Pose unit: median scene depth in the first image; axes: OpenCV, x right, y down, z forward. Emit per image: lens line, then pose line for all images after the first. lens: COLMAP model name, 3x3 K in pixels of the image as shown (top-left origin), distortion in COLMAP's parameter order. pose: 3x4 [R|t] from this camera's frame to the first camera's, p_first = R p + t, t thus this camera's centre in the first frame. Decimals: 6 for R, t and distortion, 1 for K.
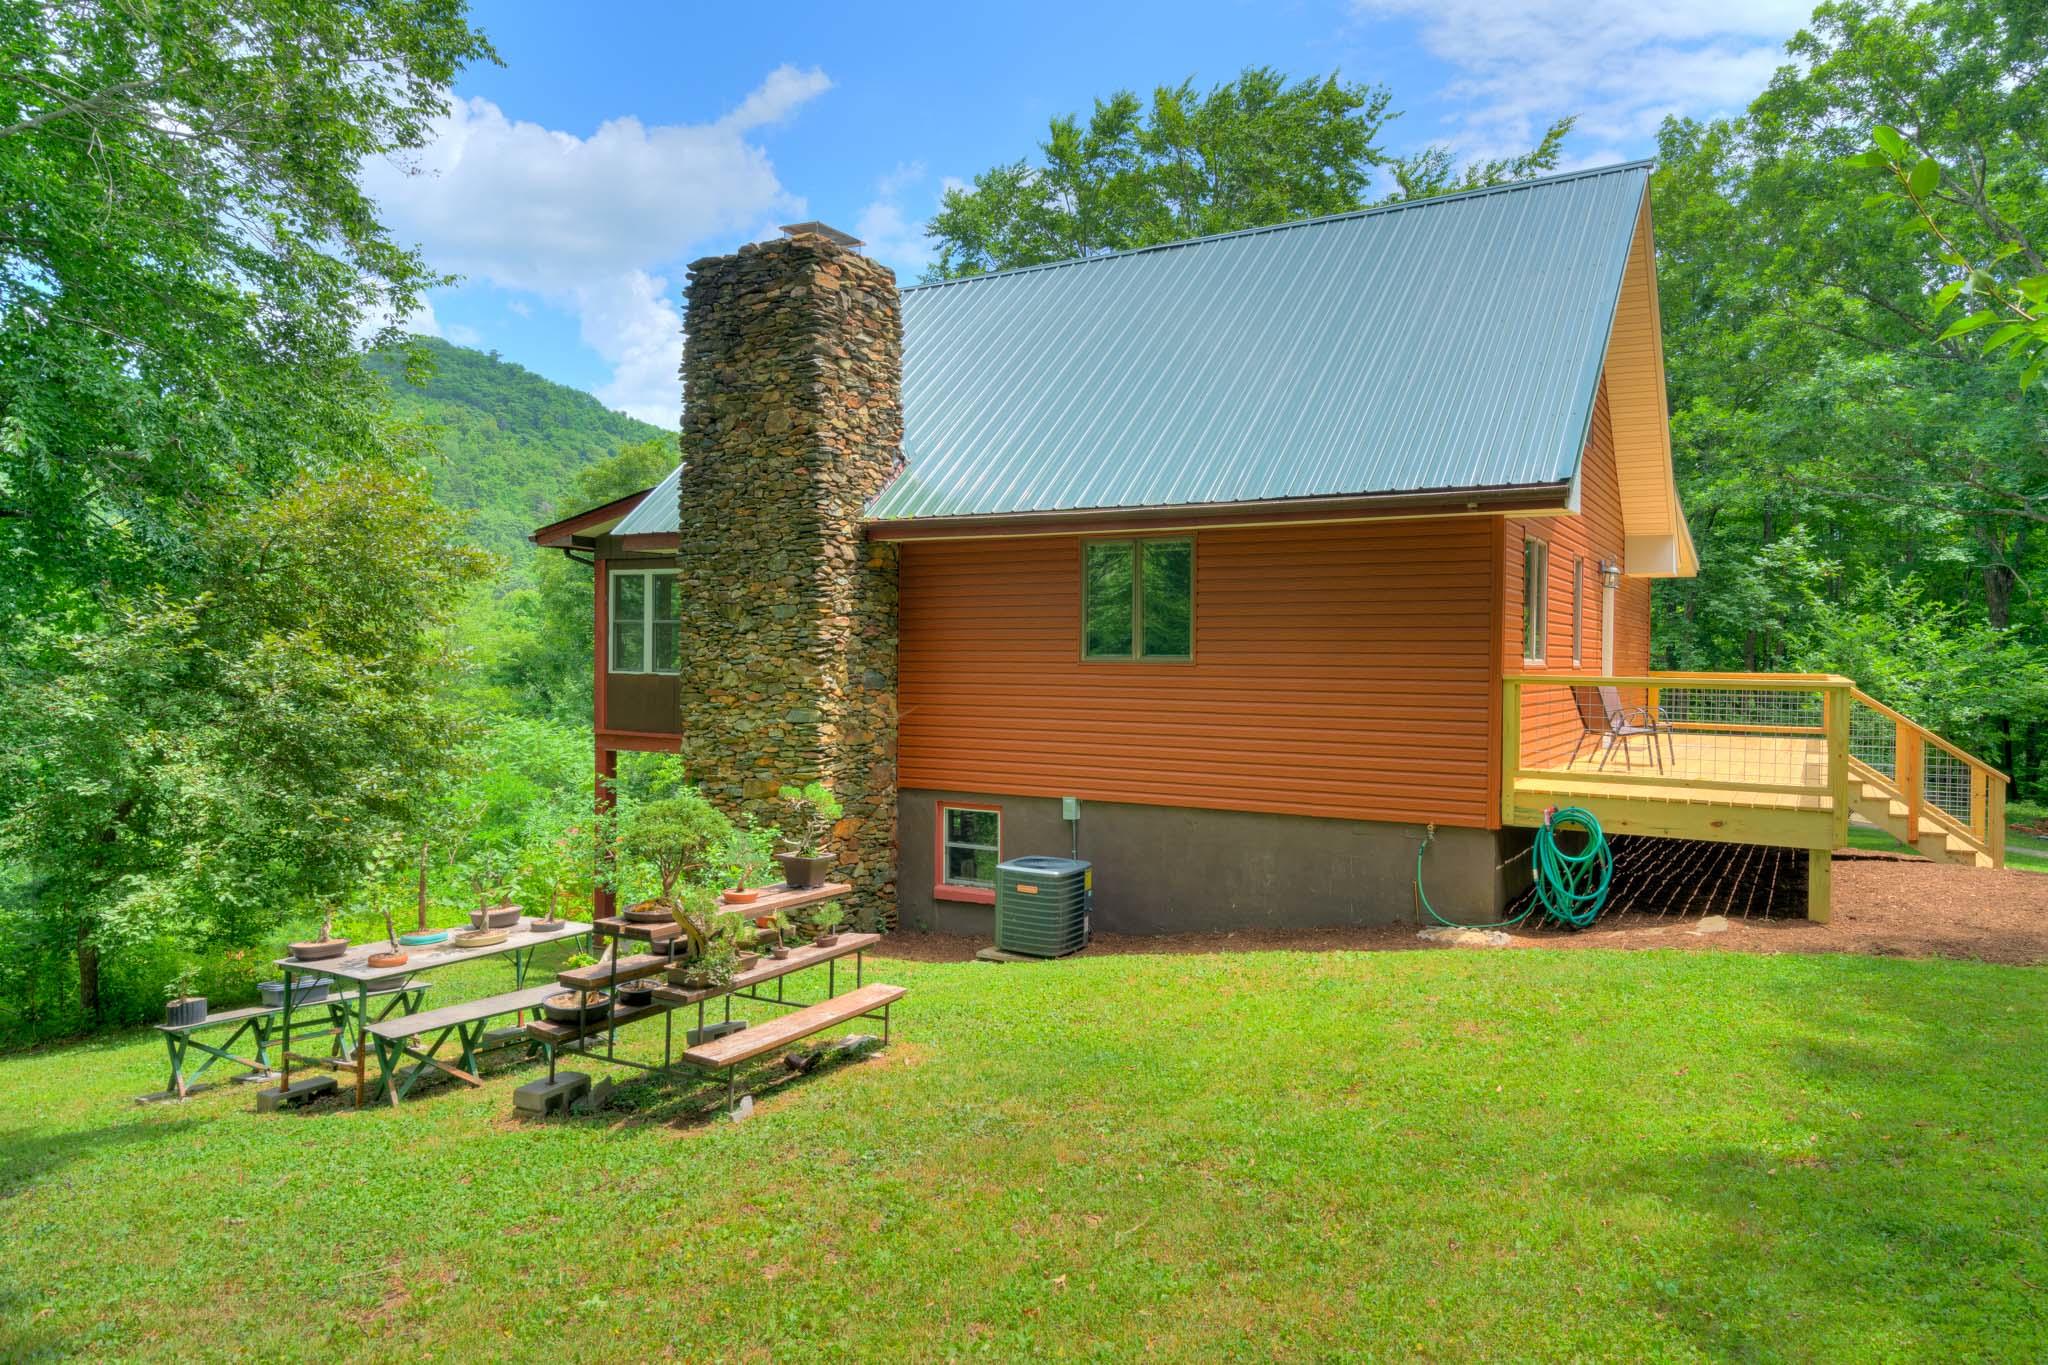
lens RADIAL K [[1335.0, 0, 1024.8], [0, 1335.0, 659.8], [0, 0, 1]] dist [-0.003068, -0.000771]
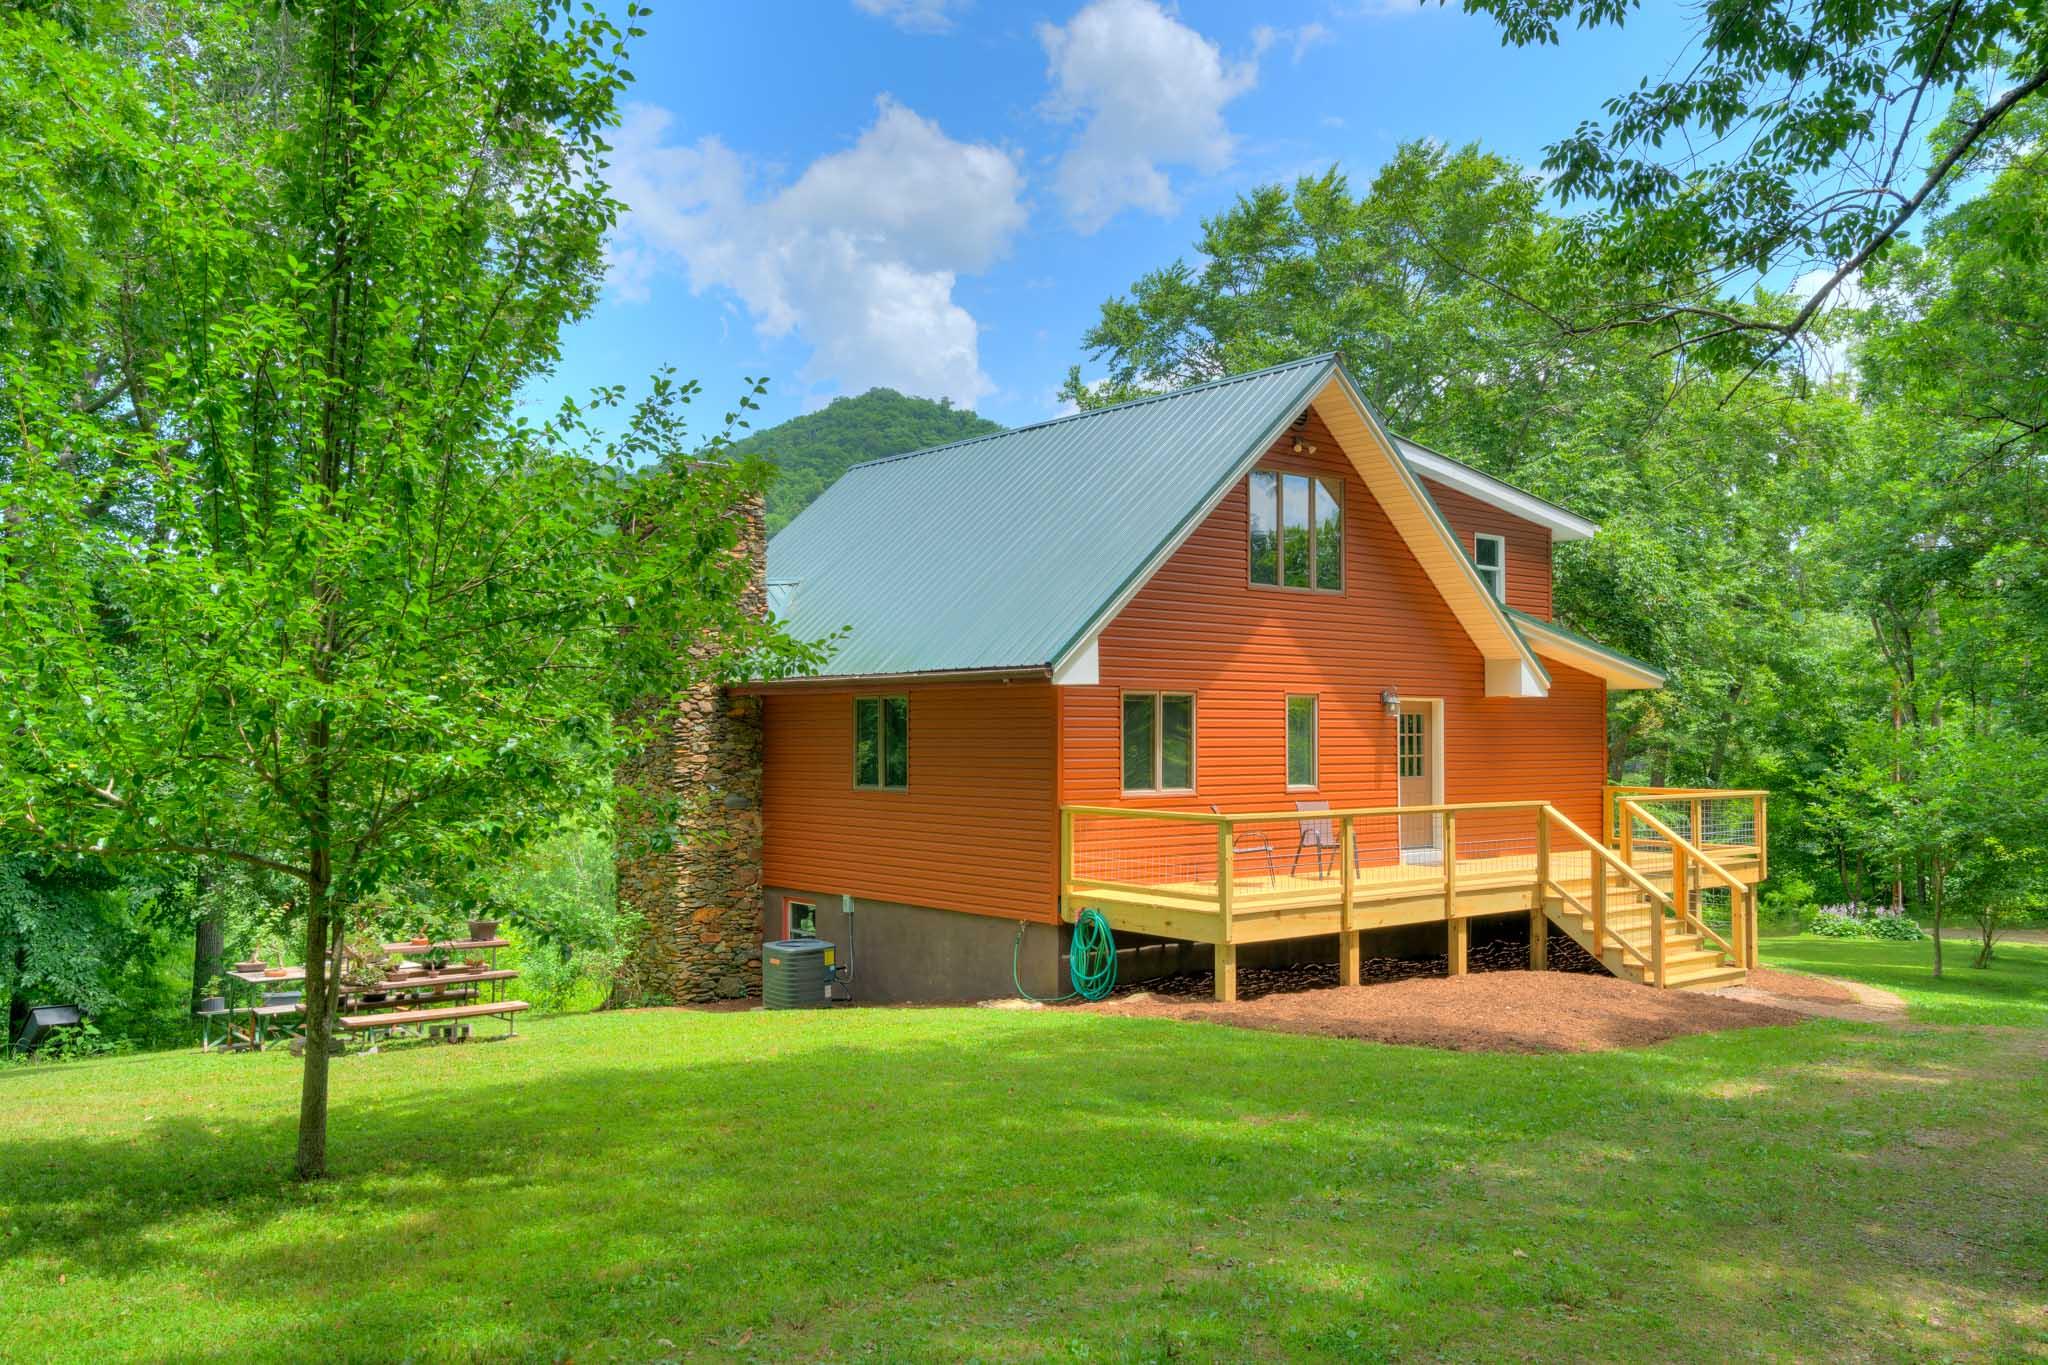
lens RADIAL K [[1610.2, 0, 1024.0], [0, 1610.2, 682.5], [0, 0, 1]] dist [0.017119, 0.000974]
pose [[0.944817, -0.020271, -0.326970, 0.696491], [0.008858, 0.999300, -0.036358, -0.043307], [0.327478, 0.031456, 0.944335, -0.414852]]
